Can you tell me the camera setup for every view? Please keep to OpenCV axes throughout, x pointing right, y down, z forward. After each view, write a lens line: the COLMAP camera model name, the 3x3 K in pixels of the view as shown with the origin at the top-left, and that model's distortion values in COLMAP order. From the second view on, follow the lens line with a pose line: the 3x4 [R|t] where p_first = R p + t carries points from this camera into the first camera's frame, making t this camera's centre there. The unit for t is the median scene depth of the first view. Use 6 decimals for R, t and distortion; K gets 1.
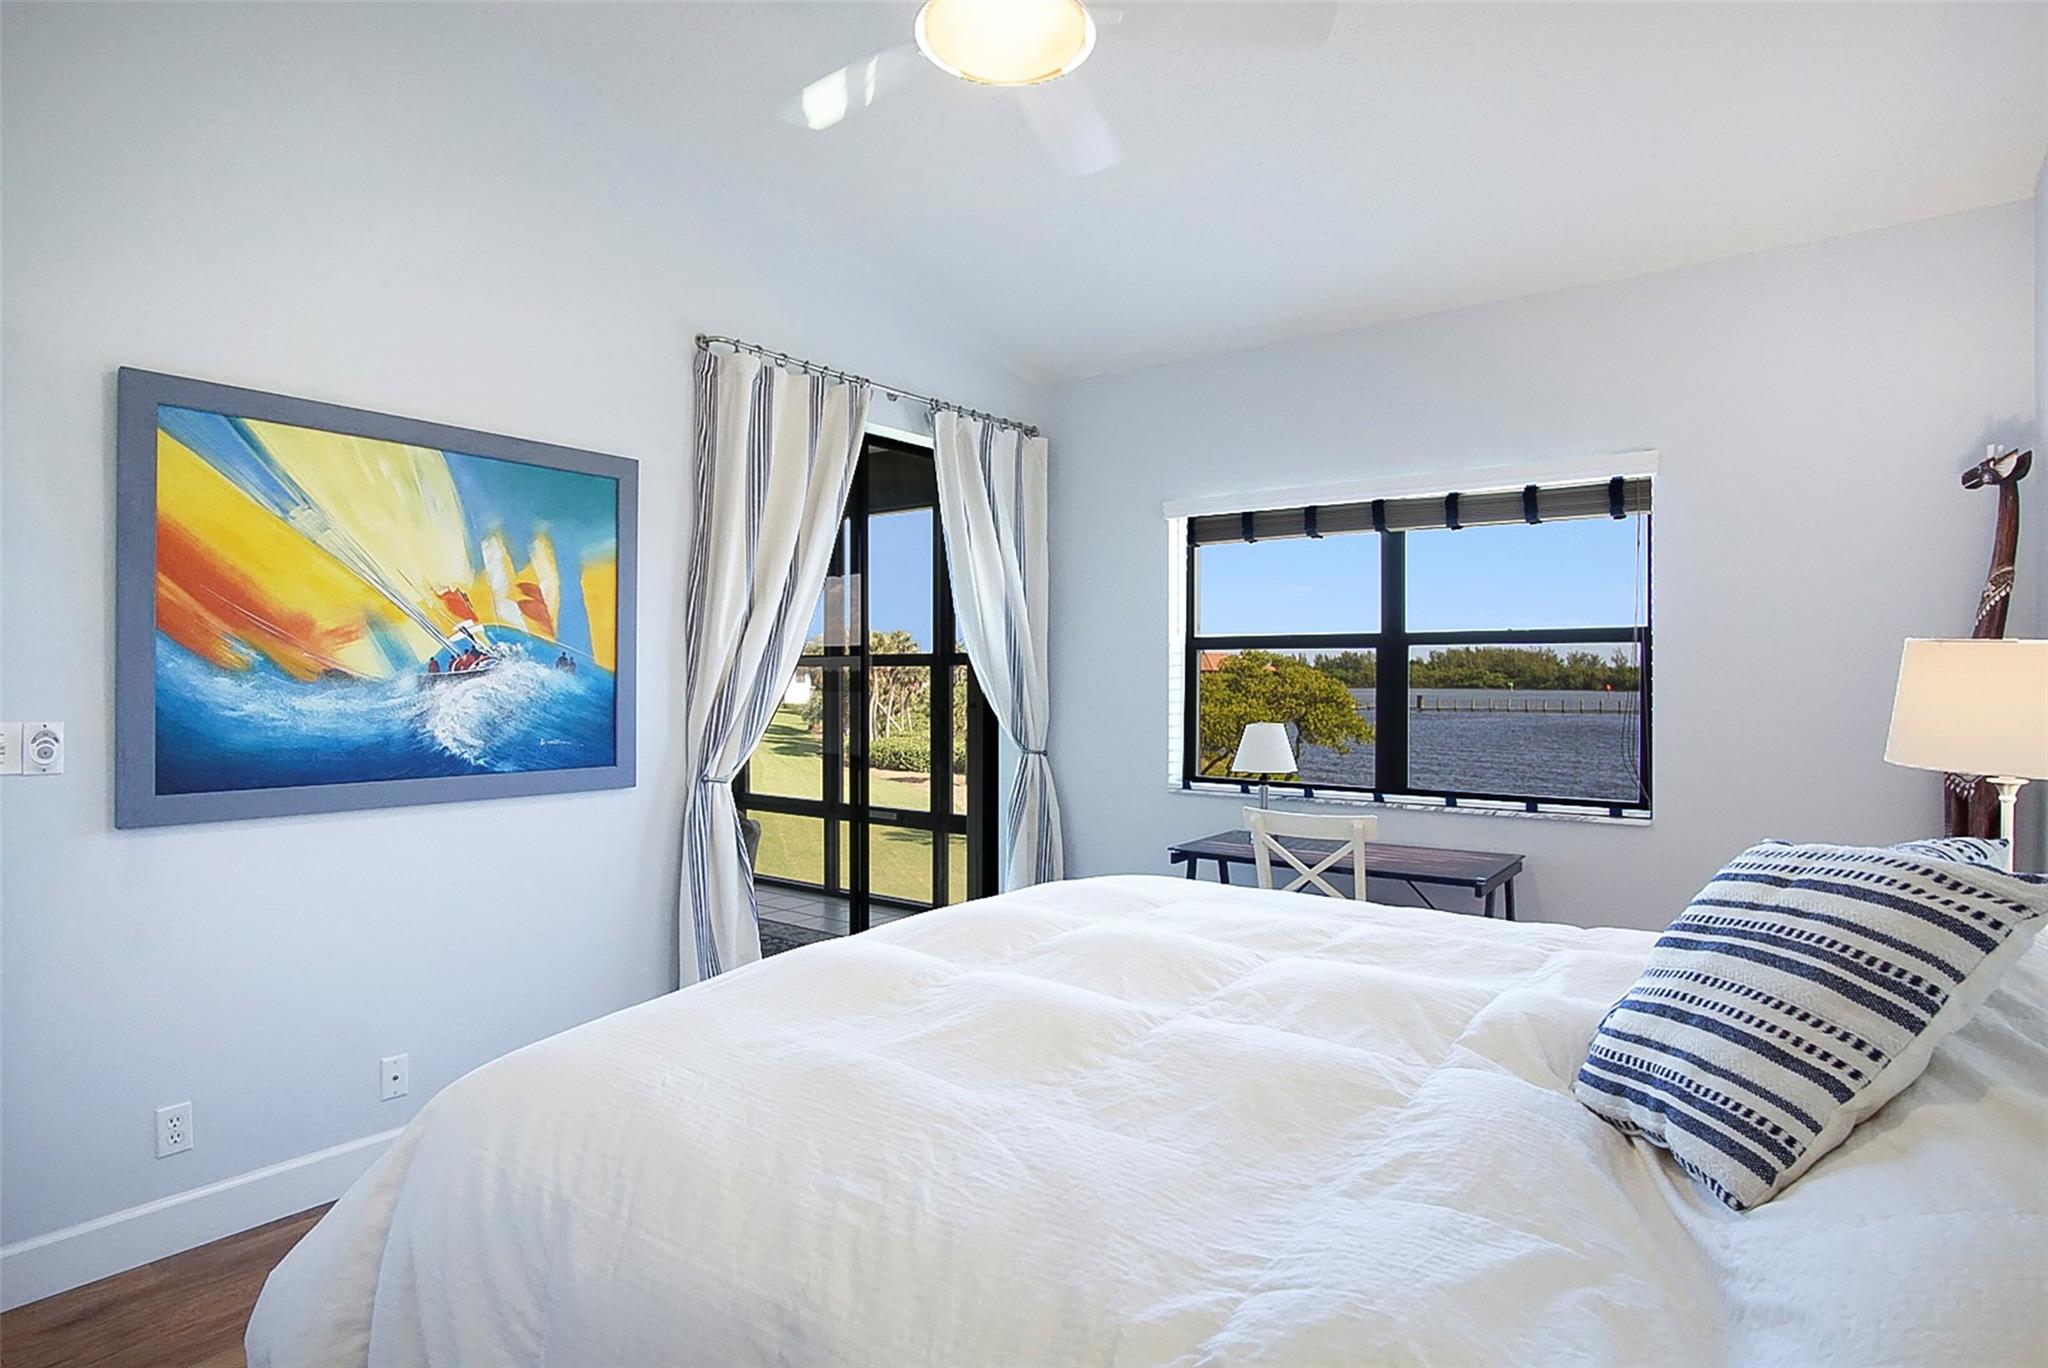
lens RADIAL K [[1110.0, 0, 1010.9], [0, 1110.0, 686.9], [0, 0, 1]] dist [-0.033276, 0.007942]
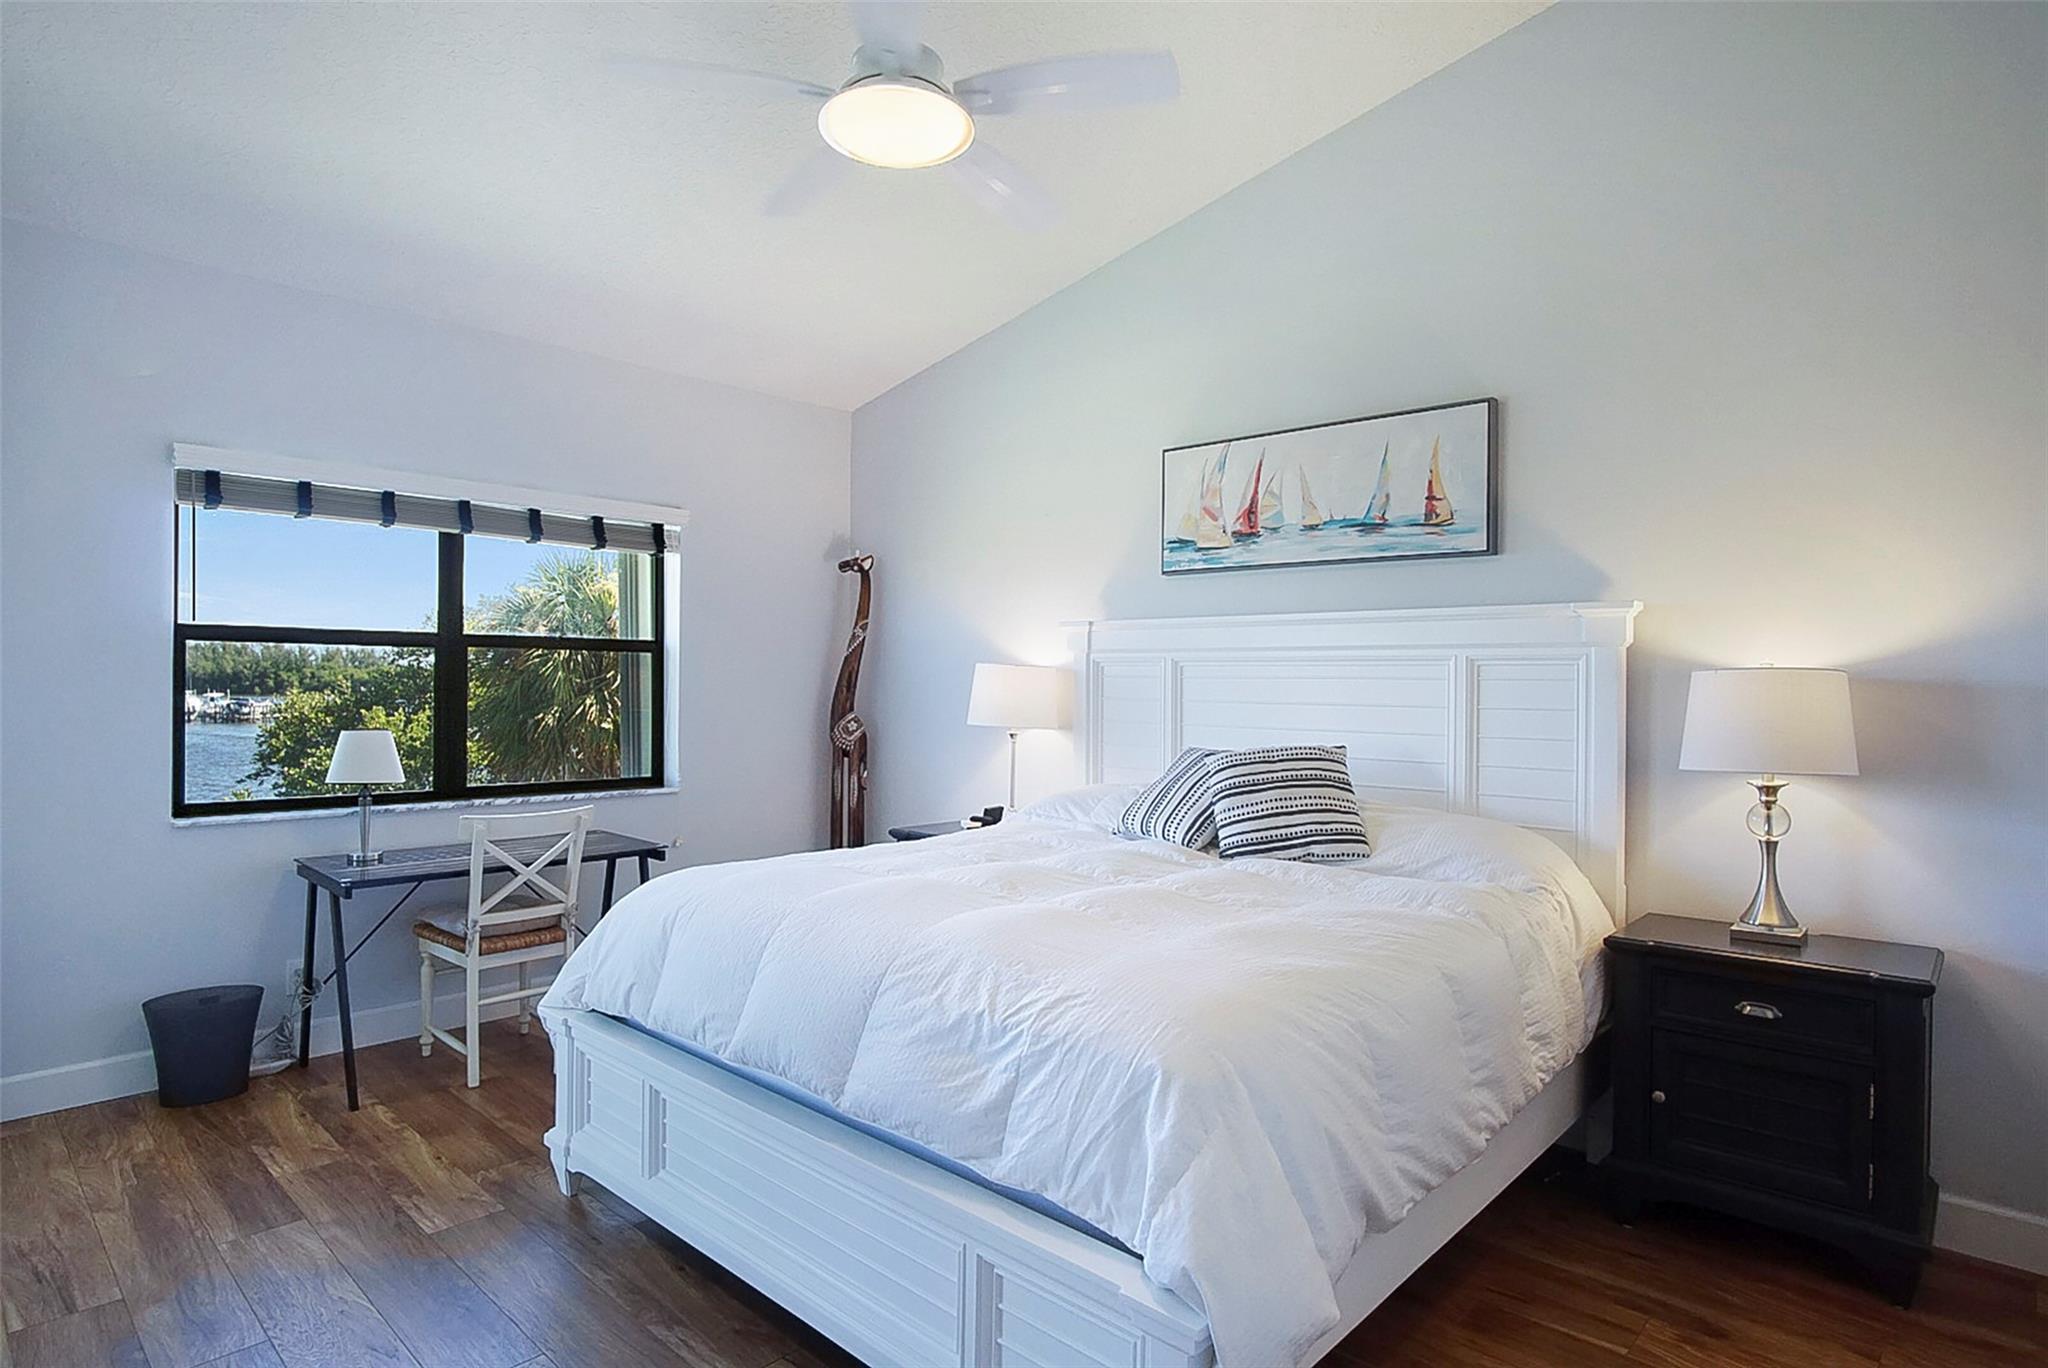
lens RADIAL K [[1110.0, 0, 1022.1], [0, 1110.0, 680.5], [0, 0, 1]] dist [-0.033276, 0.007942]
pose [[0.104290, 0.005033, 0.994534, -0.593908], [-0.001949, 0.999986, -0.004856, -0.002410], [-0.994545, -0.001432, 0.104299, 0.386034]]
